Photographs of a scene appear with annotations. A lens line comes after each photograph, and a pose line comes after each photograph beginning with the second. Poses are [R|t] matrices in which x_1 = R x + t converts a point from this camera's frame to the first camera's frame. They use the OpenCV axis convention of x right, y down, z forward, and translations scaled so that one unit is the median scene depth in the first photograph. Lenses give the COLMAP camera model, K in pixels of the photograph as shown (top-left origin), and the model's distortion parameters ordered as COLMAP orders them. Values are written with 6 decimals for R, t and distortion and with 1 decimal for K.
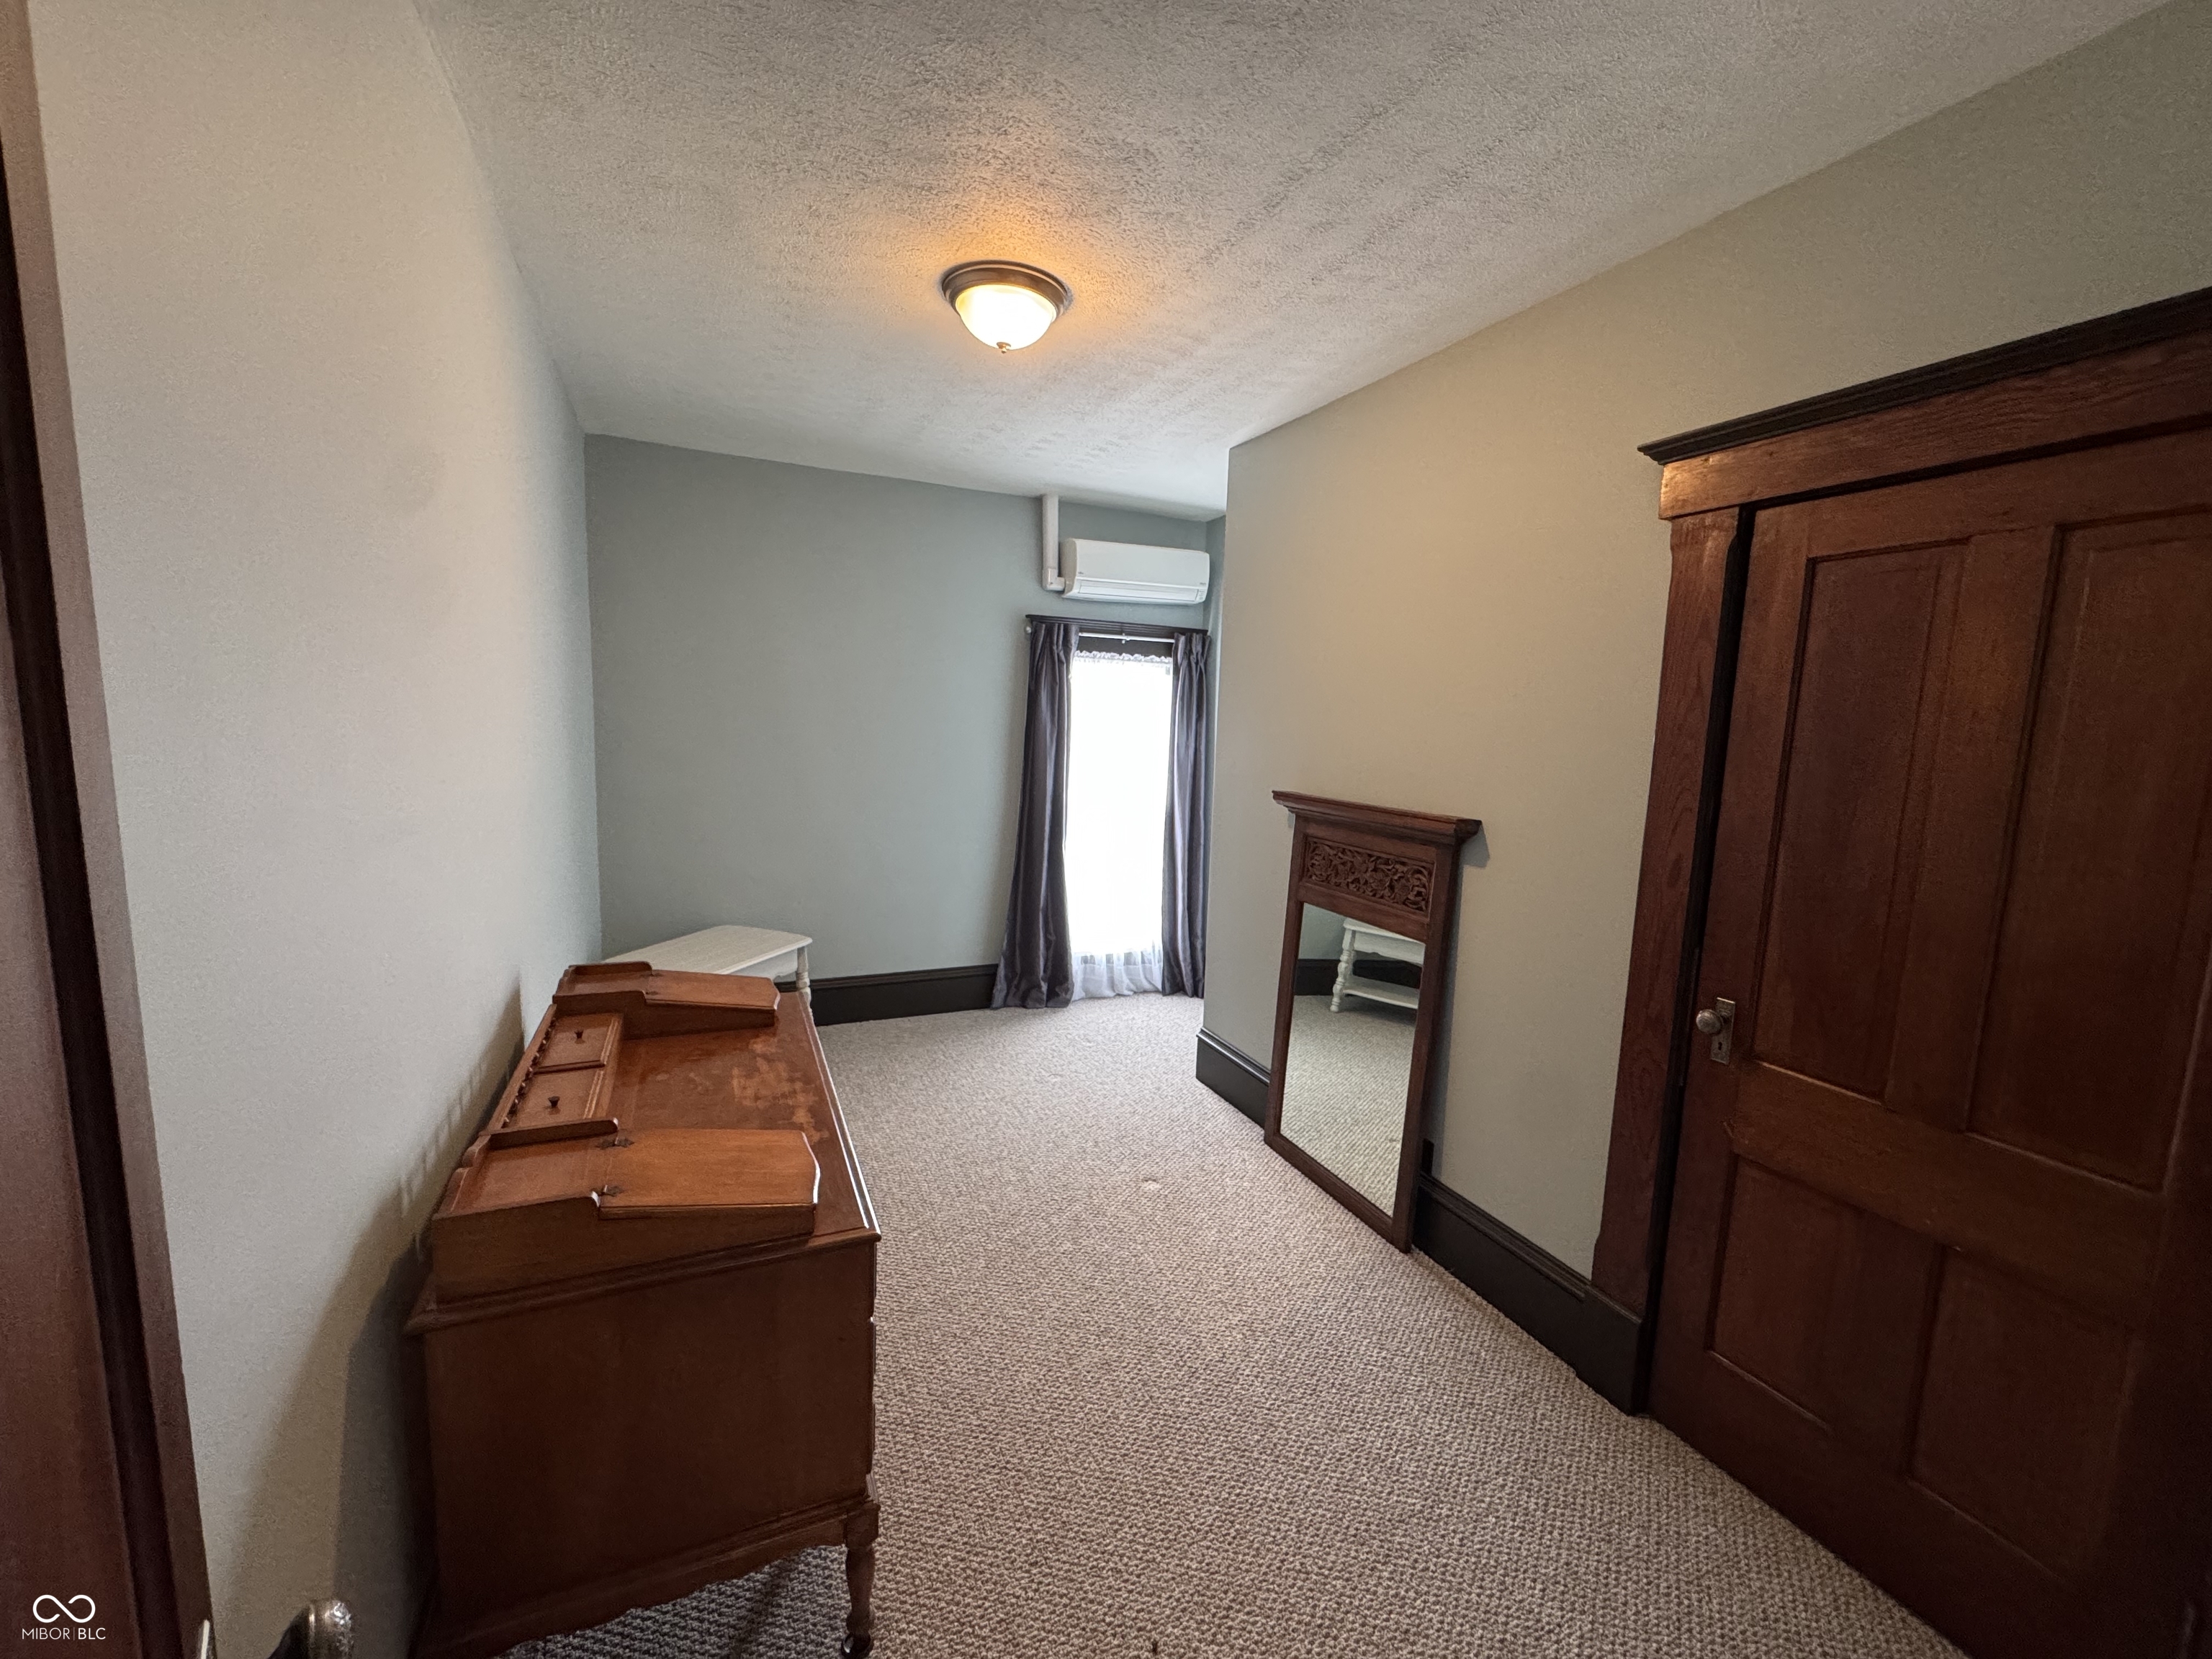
lens RADIAL K [[873.2, 0, 1102.5], [0, 873.2, 828.6], [0, 0, 1]] dist [-0.007165, 0.001612]
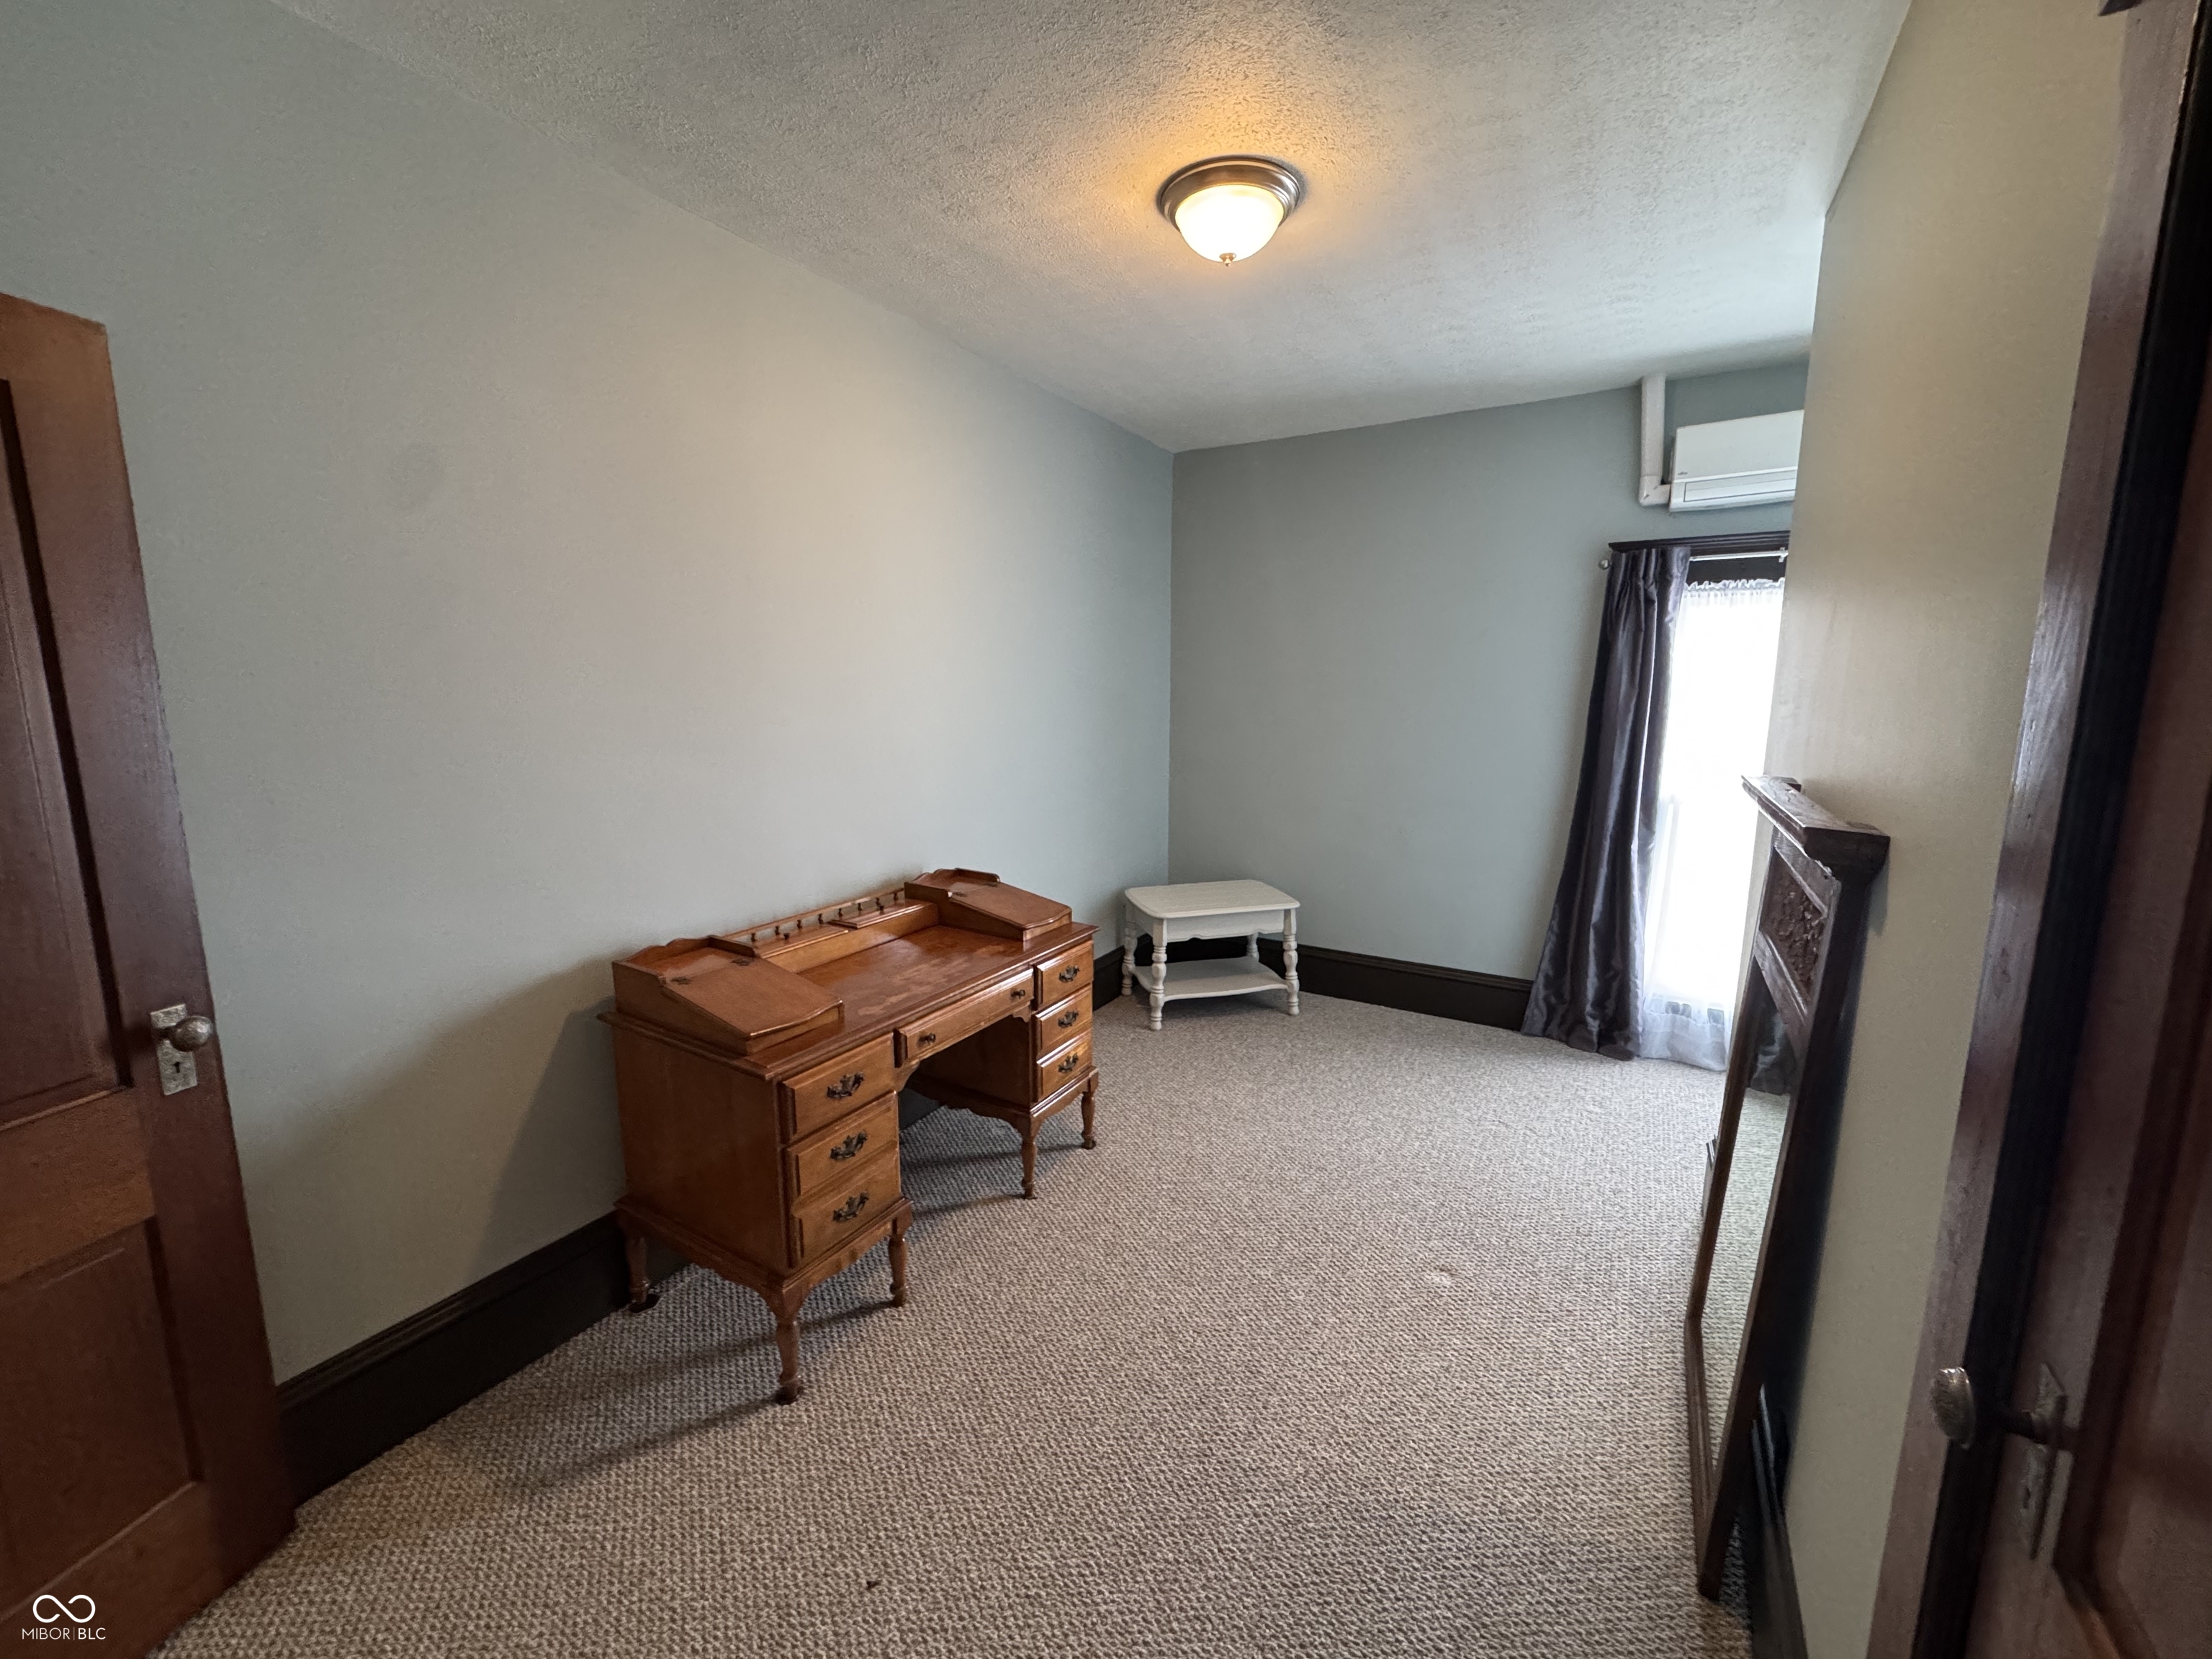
lens RADIAL K [[873.2, 0, 1106.2], [0, 873.2, 828.1], [0, 0, 1]] dist [-0.007165, 0.001612]
pose [[0.574345, 0.100329, -0.812442, 0.313119], [-0.086805, 0.994330, 0.061425, -0.003642], [0.813998, 0.035245, 0.579797, 0.201578]]
